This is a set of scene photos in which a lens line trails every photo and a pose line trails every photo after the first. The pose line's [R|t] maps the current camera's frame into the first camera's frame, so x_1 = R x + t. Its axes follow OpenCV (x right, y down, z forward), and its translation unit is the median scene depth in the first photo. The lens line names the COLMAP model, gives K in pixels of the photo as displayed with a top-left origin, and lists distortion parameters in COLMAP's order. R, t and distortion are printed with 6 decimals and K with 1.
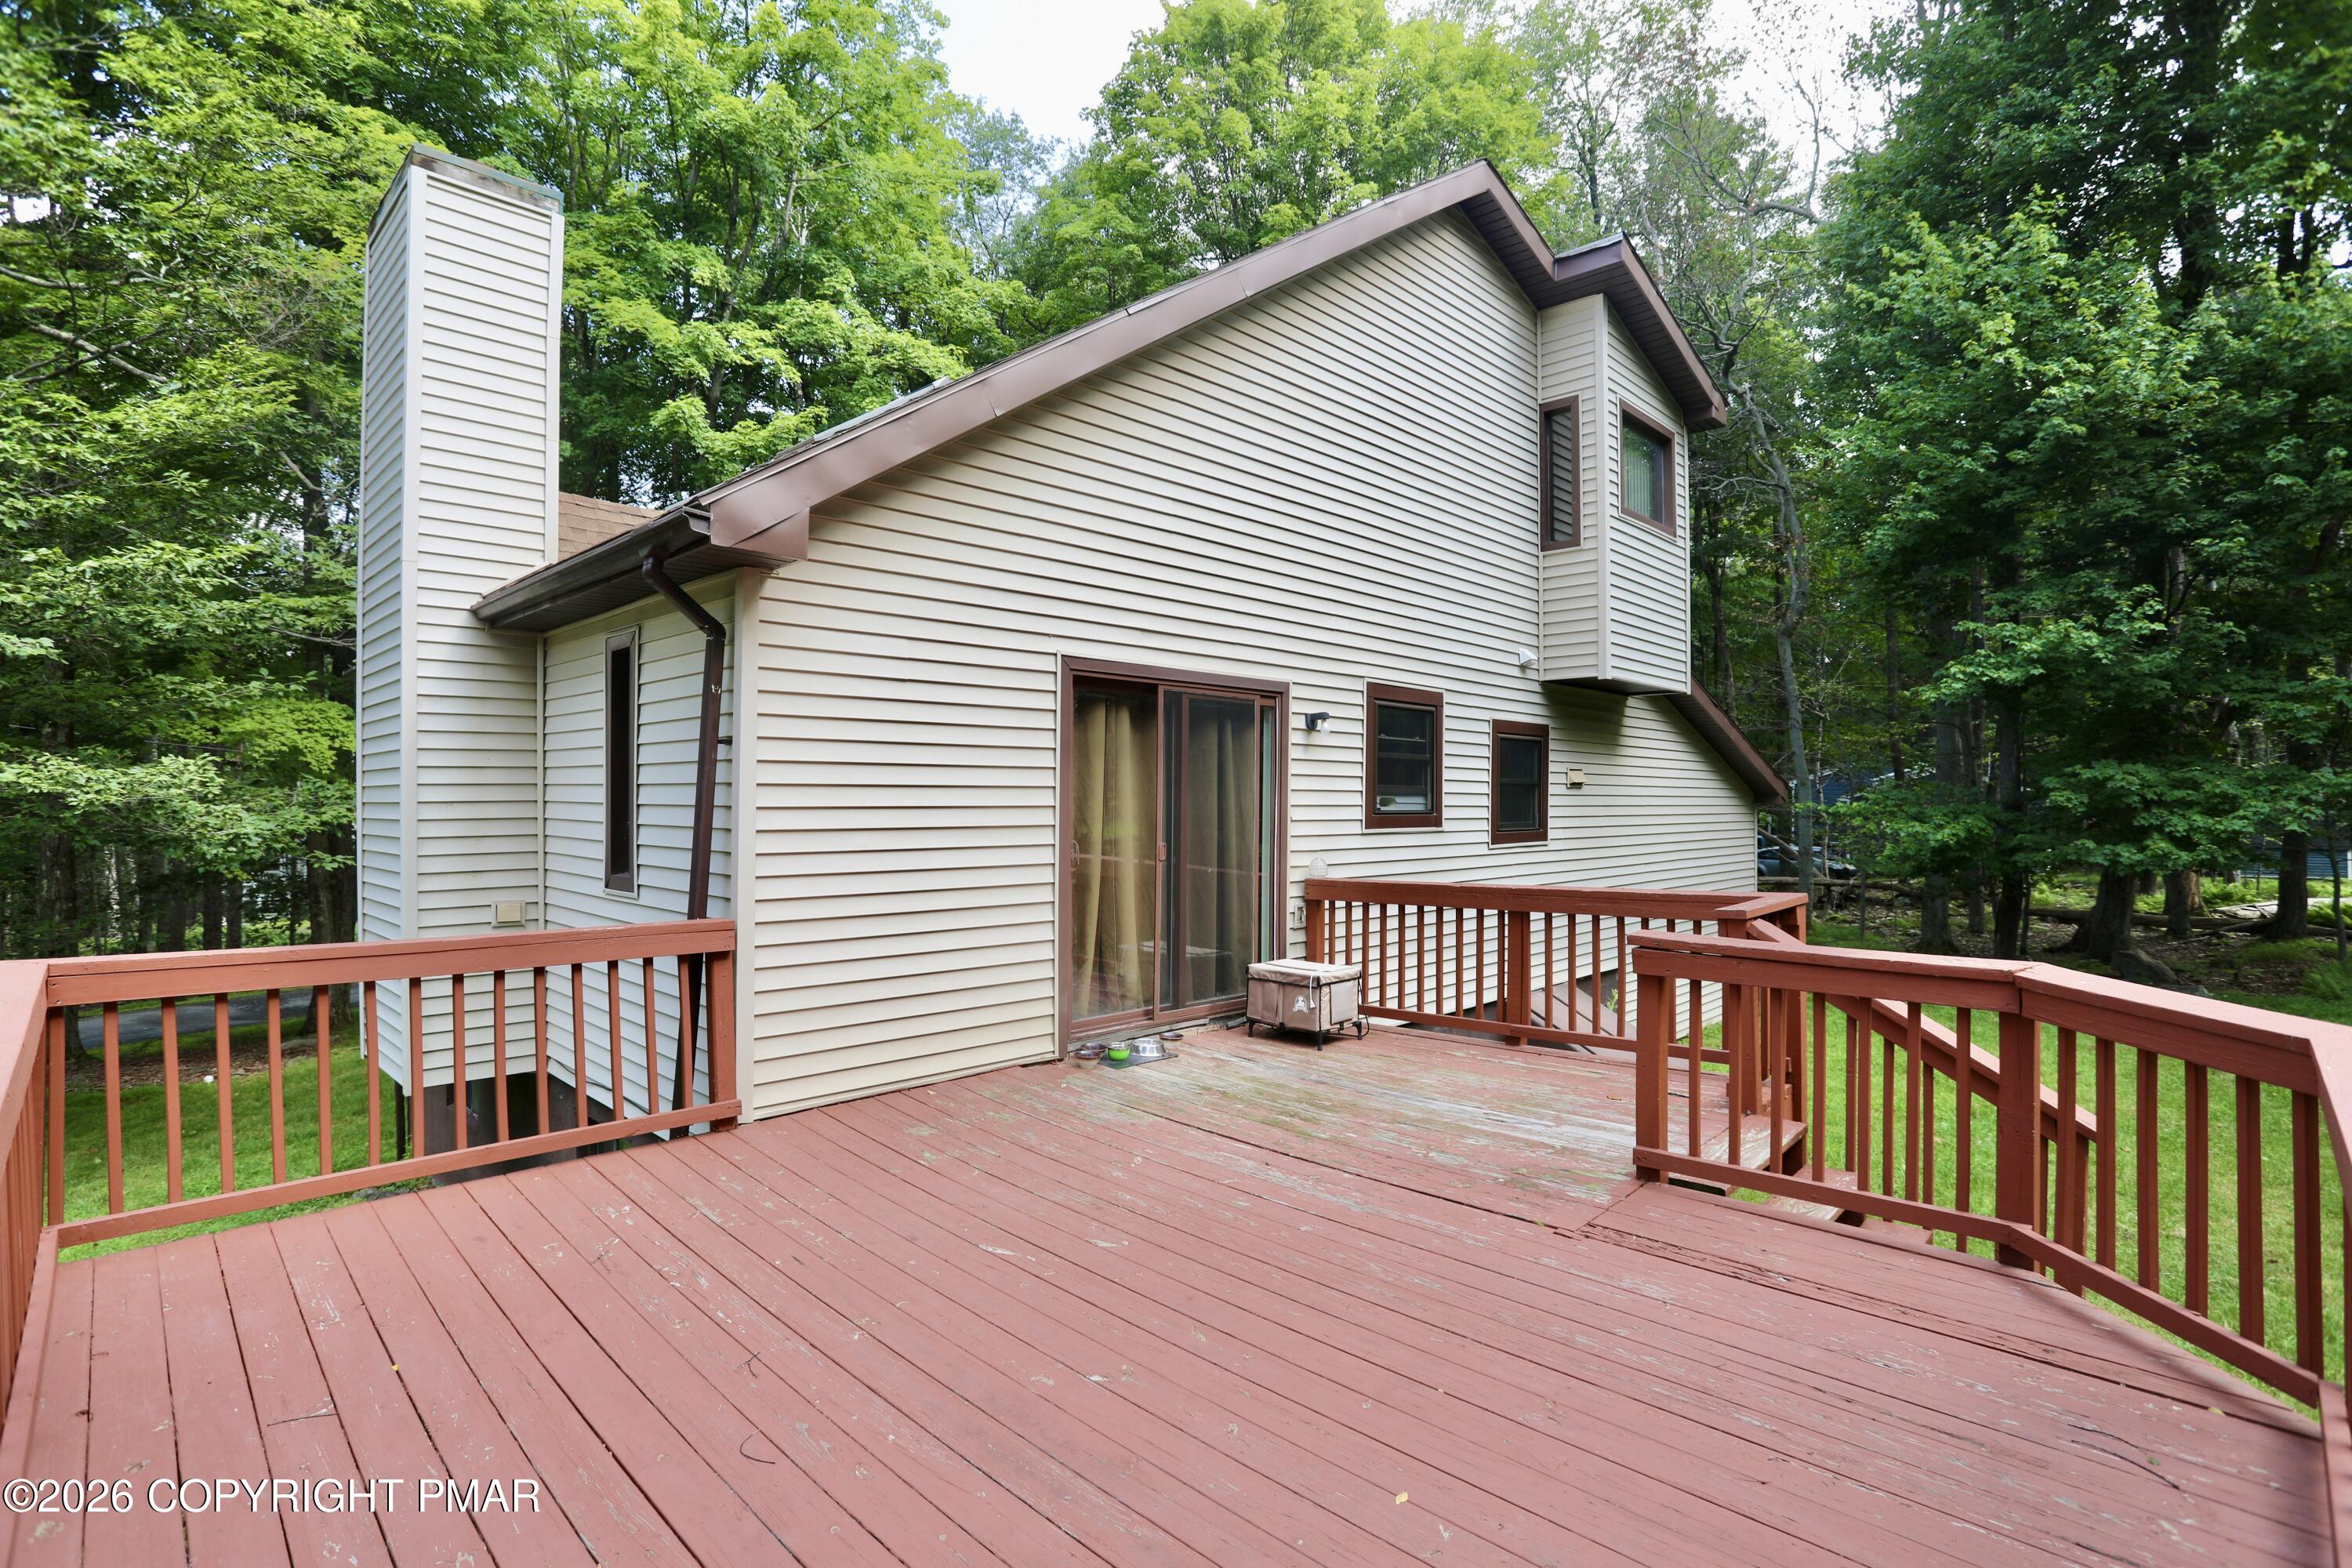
lens RADIAL K [[1139.1, 0, 1184.2], [0, 1139.1, 785.9], [0, 0, 1]] dist [-0.065494, 0.023428]
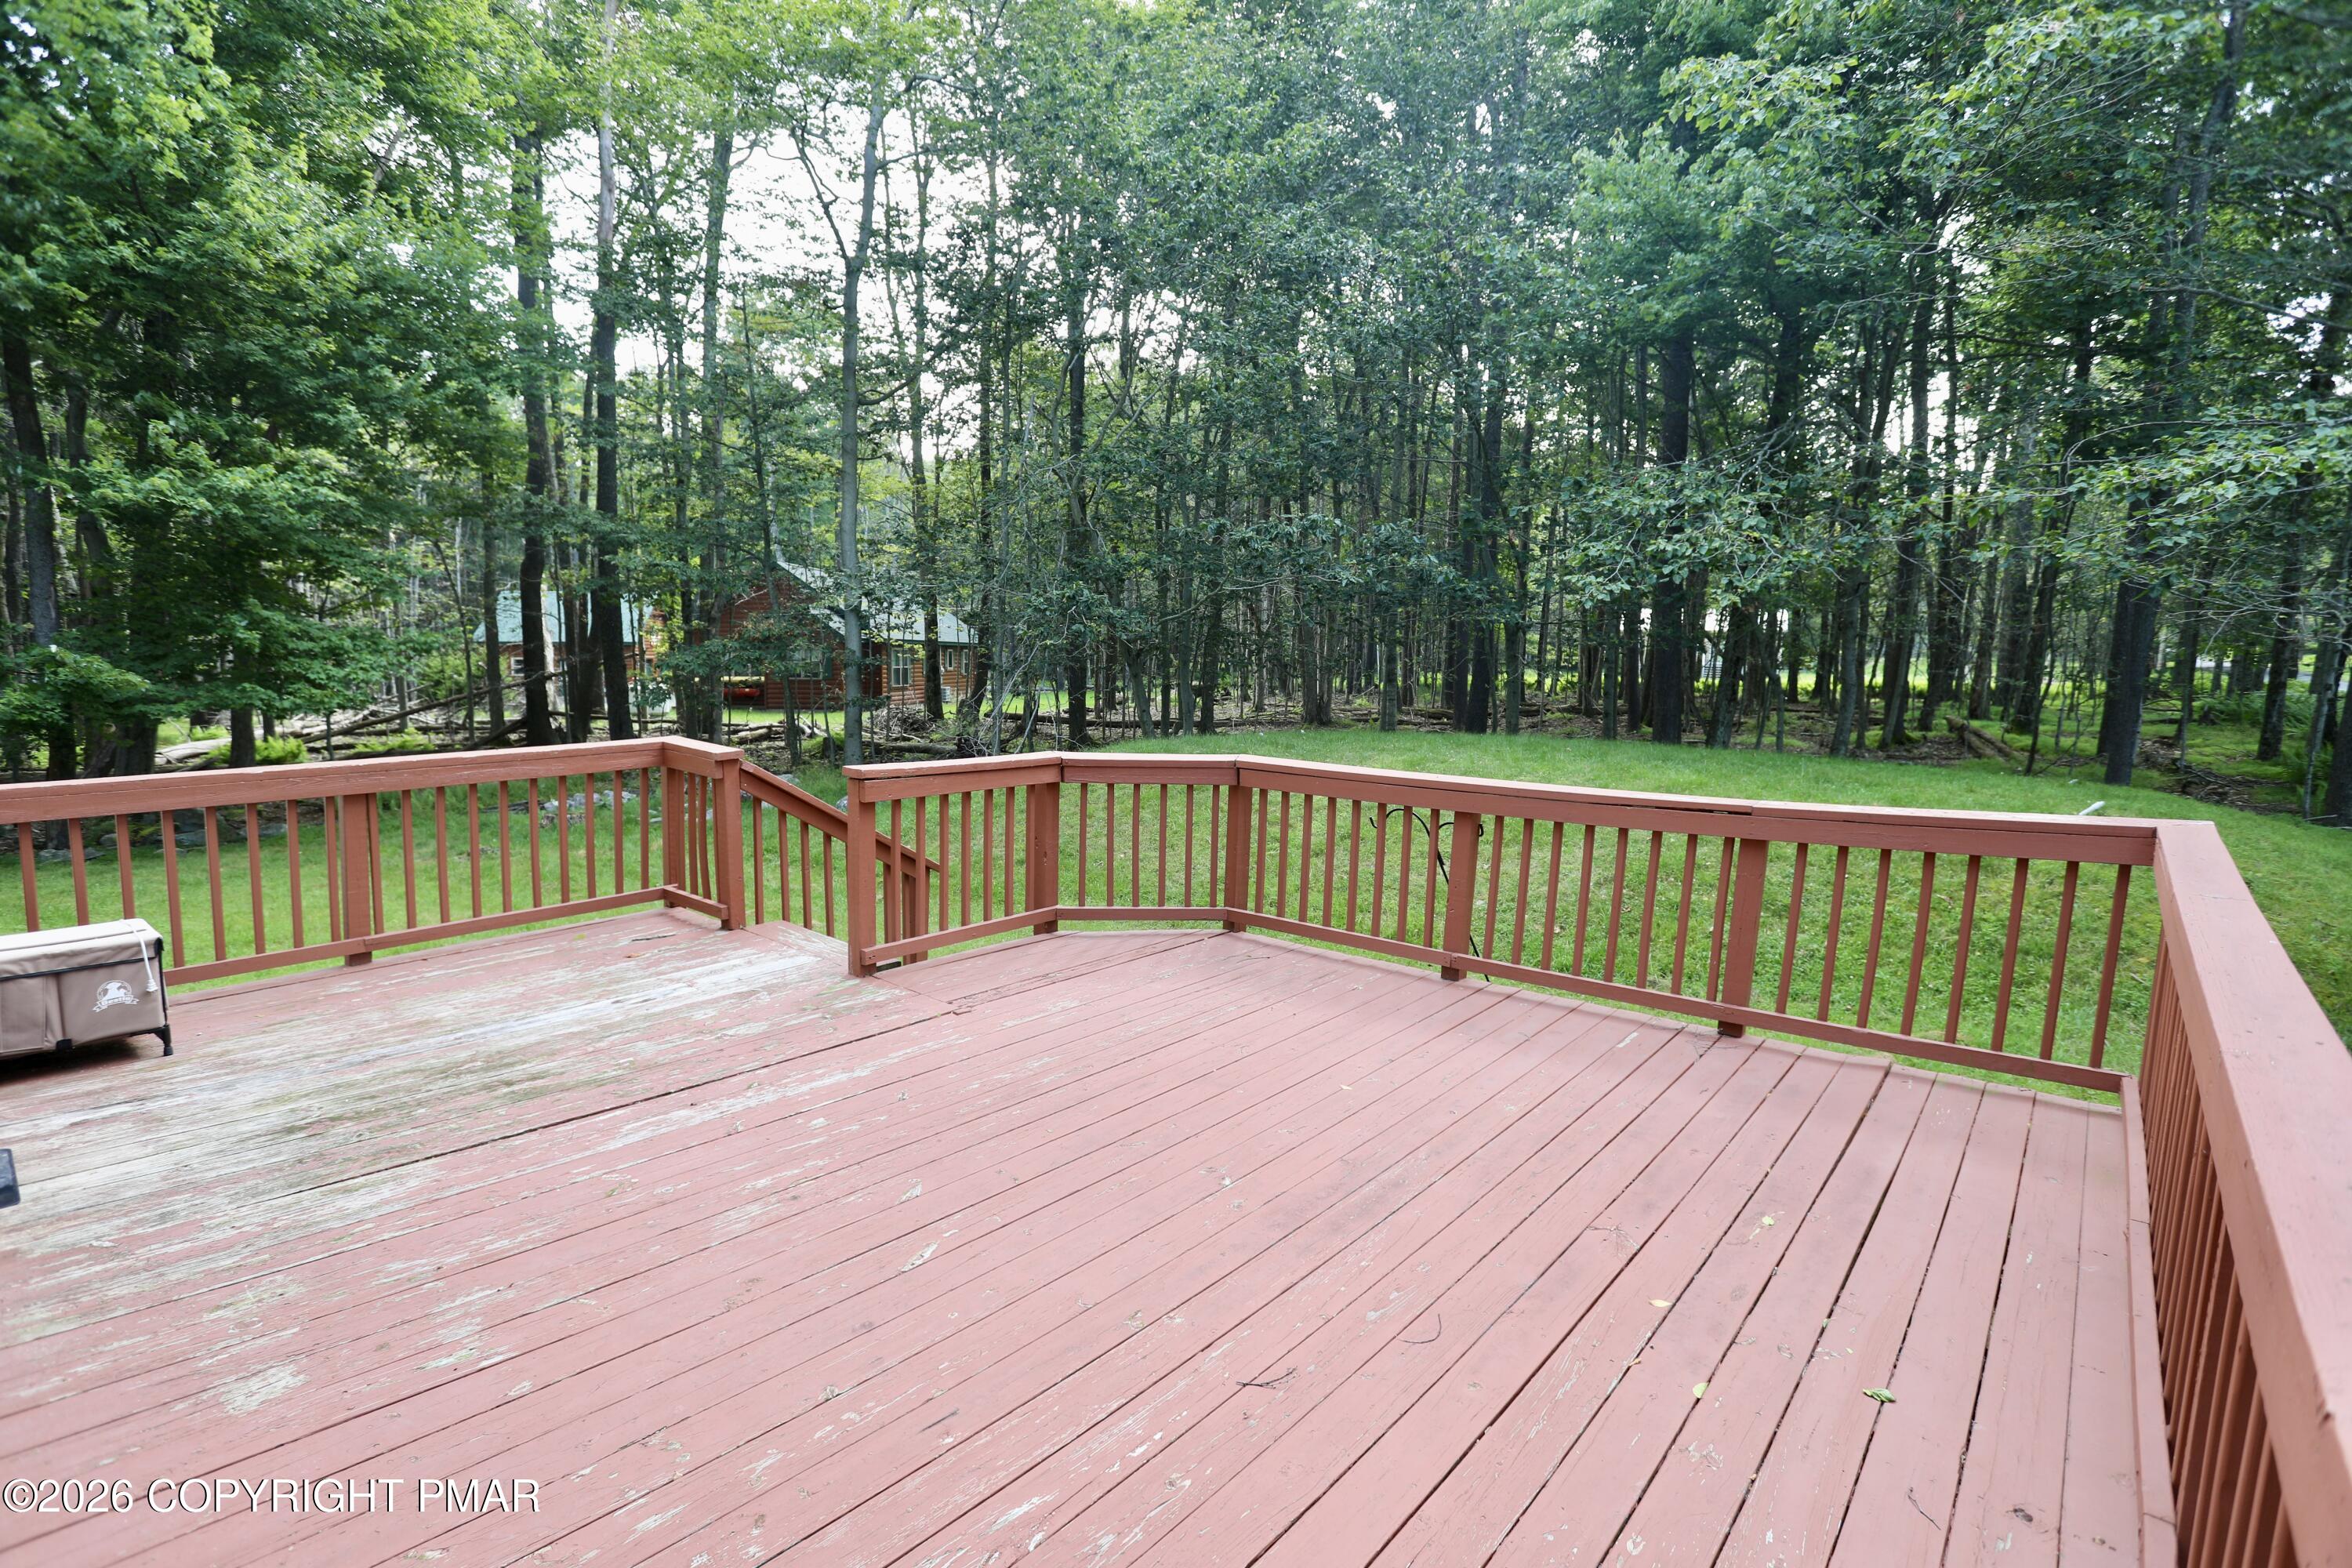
lens RADIAL K [[1139.1, 0, 1182.4], [0, 1139.1, 787.4], [0, 0, 1]] dist [-0.065494, 0.023428]
pose [[-0.097498, -0.112800, 0.988823, -0.660863], [-0.024282, 0.993530, 0.110943, 0.015113], [-0.994939, -0.013194, -0.099606, 0.682556]]
